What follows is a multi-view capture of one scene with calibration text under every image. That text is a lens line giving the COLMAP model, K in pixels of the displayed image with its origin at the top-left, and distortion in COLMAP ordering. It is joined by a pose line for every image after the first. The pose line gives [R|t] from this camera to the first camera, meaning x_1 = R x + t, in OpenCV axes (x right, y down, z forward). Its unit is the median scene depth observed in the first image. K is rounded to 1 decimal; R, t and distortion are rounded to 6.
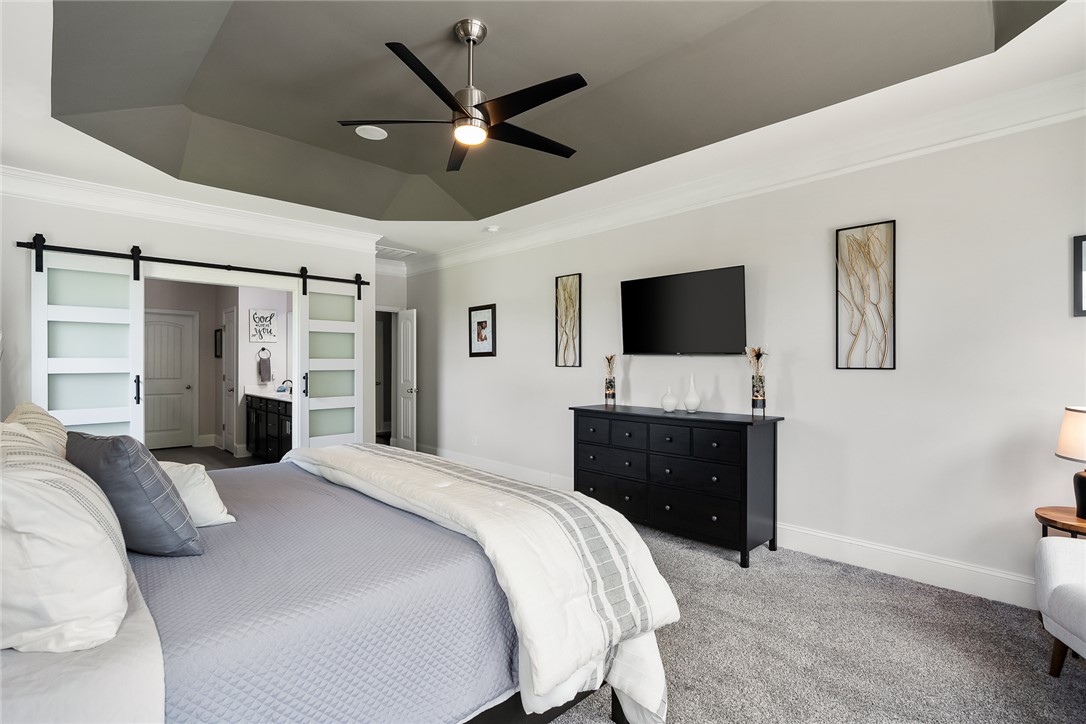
lens RADIAL K [[524.7, 0, 542.9], [0, 524.7, 360.2], [0, 0, 1]] dist [0.002299, -0.000296]
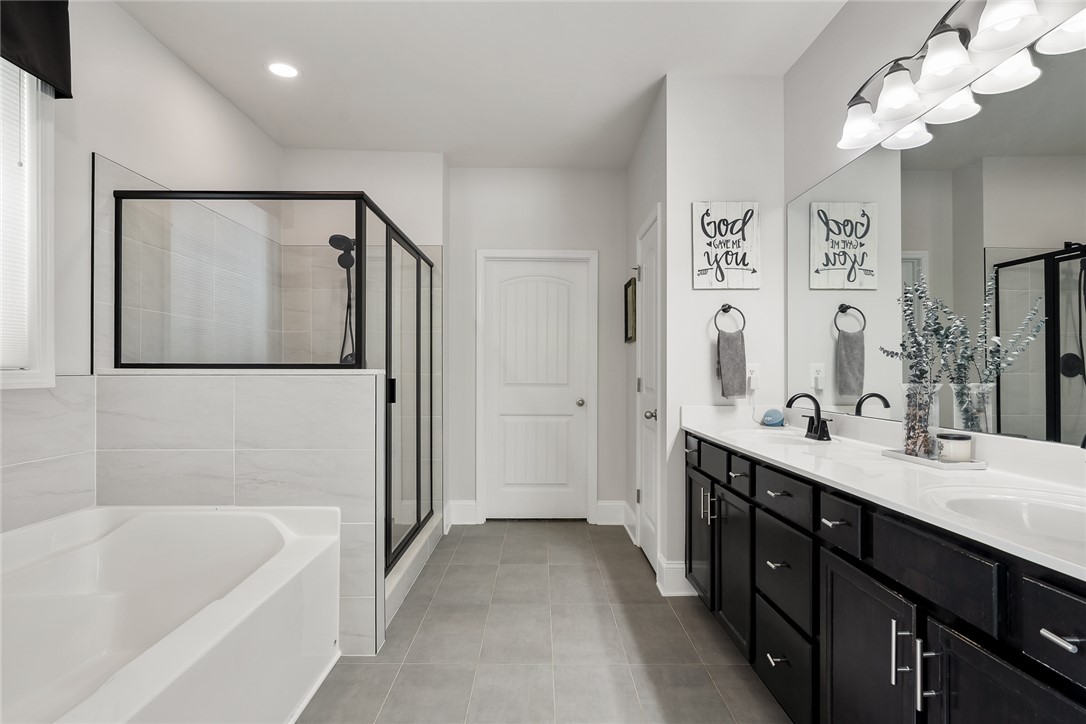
lens RADIAL K [[584.9, 0, 542.8], [0, 584.9, 365.5], [0, 0, 1]] dist [-0.003228, -0.002451]
pose [[0.735674, -0.005844, -0.677310, -0.350340], [-0.001453, 0.999947, -0.010205, 0.023467], [0.677334, 0.008492, 0.735627, 0.612914]]
